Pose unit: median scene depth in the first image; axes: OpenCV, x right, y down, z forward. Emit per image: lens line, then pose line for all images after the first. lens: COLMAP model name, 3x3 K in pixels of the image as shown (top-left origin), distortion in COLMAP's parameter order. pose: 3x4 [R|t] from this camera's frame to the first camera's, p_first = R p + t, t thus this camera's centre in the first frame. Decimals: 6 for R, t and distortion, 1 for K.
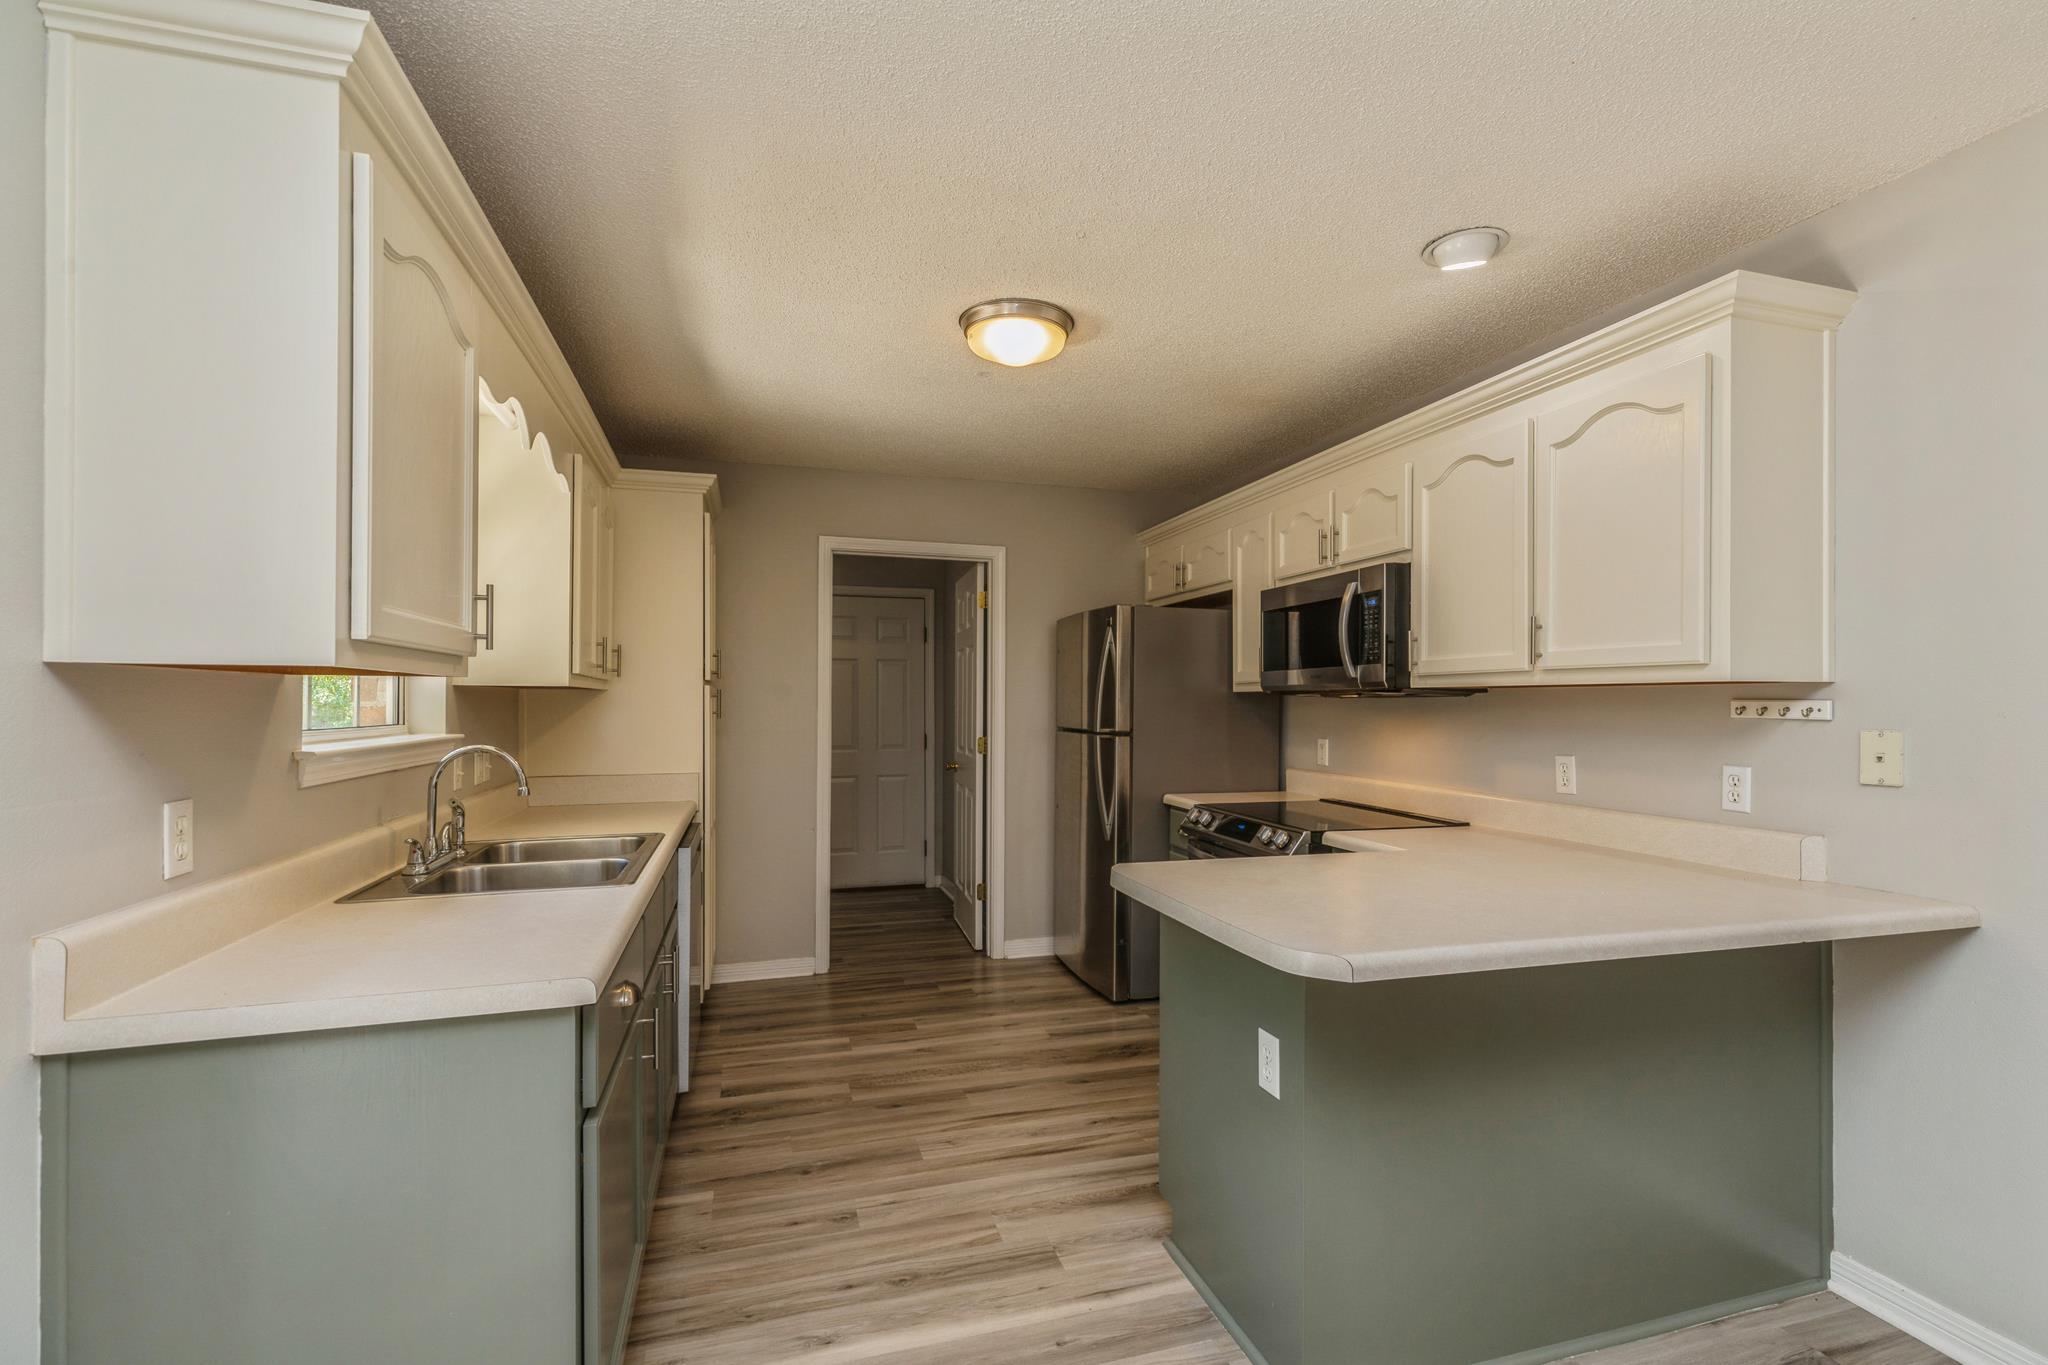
lens RADIAL K [[924.7, 0, 1039.9], [0, 924.7, 698.9], [0, 0, 1]] dist [0.005242, 0.000120]
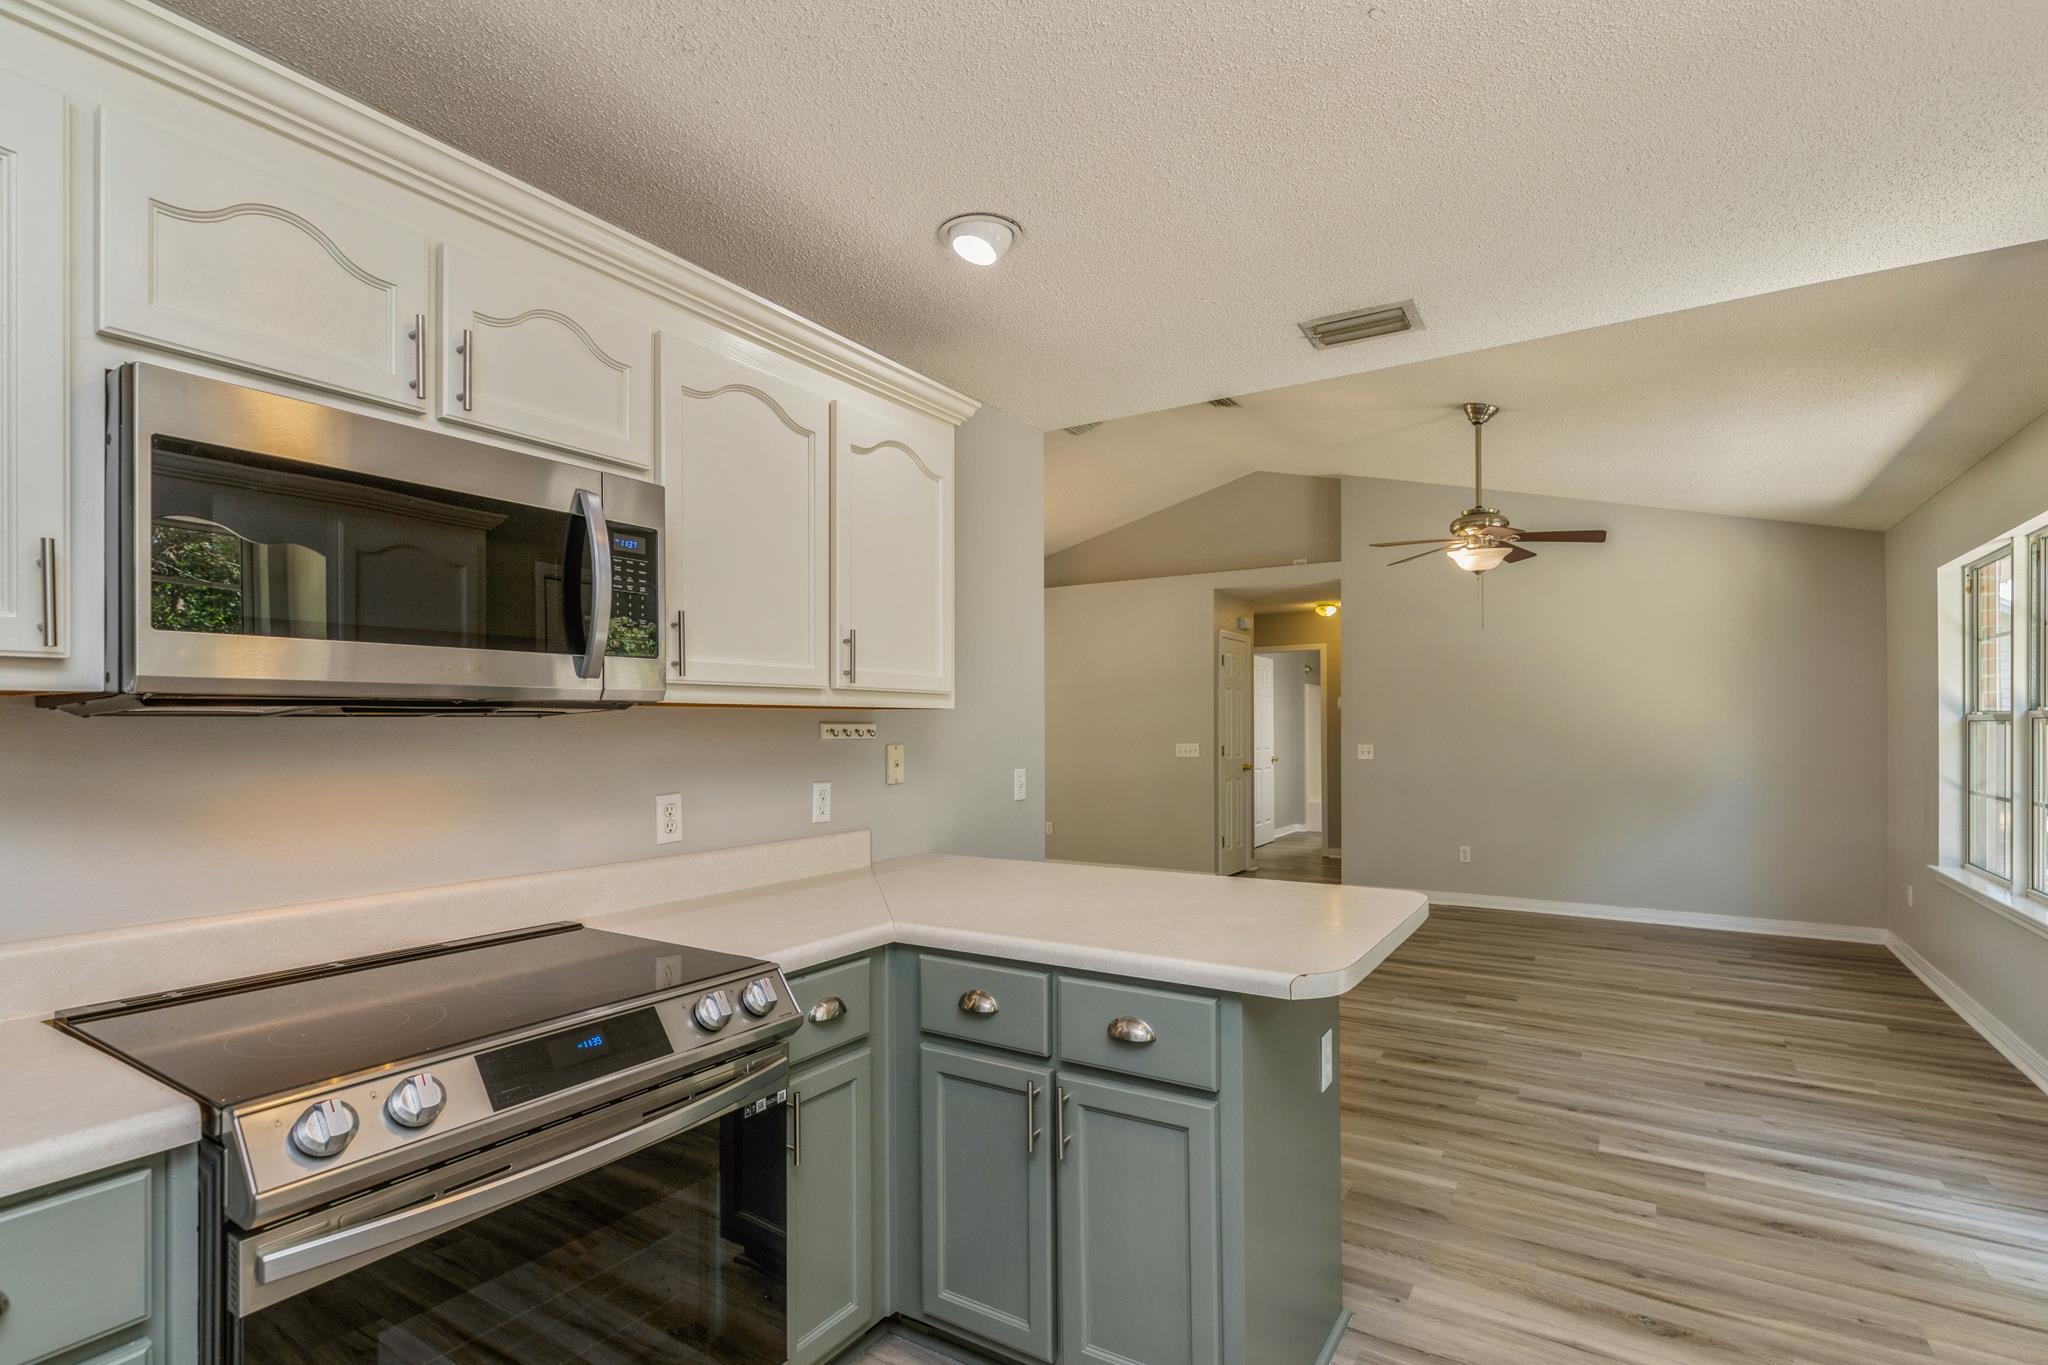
lens RADIAL K [[955.5, 0, 1039.8], [0, 955.5, 722.2], [0, 0, 1]] dist [-0.000217, 0.000653]
pose [[-0.648488, 0.001145, 0.761224, -0.216227], [-0.001736, 0.999994, -0.002982, 0.001924], [-0.761223, -0.003255, -0.648482, 1.112224]]
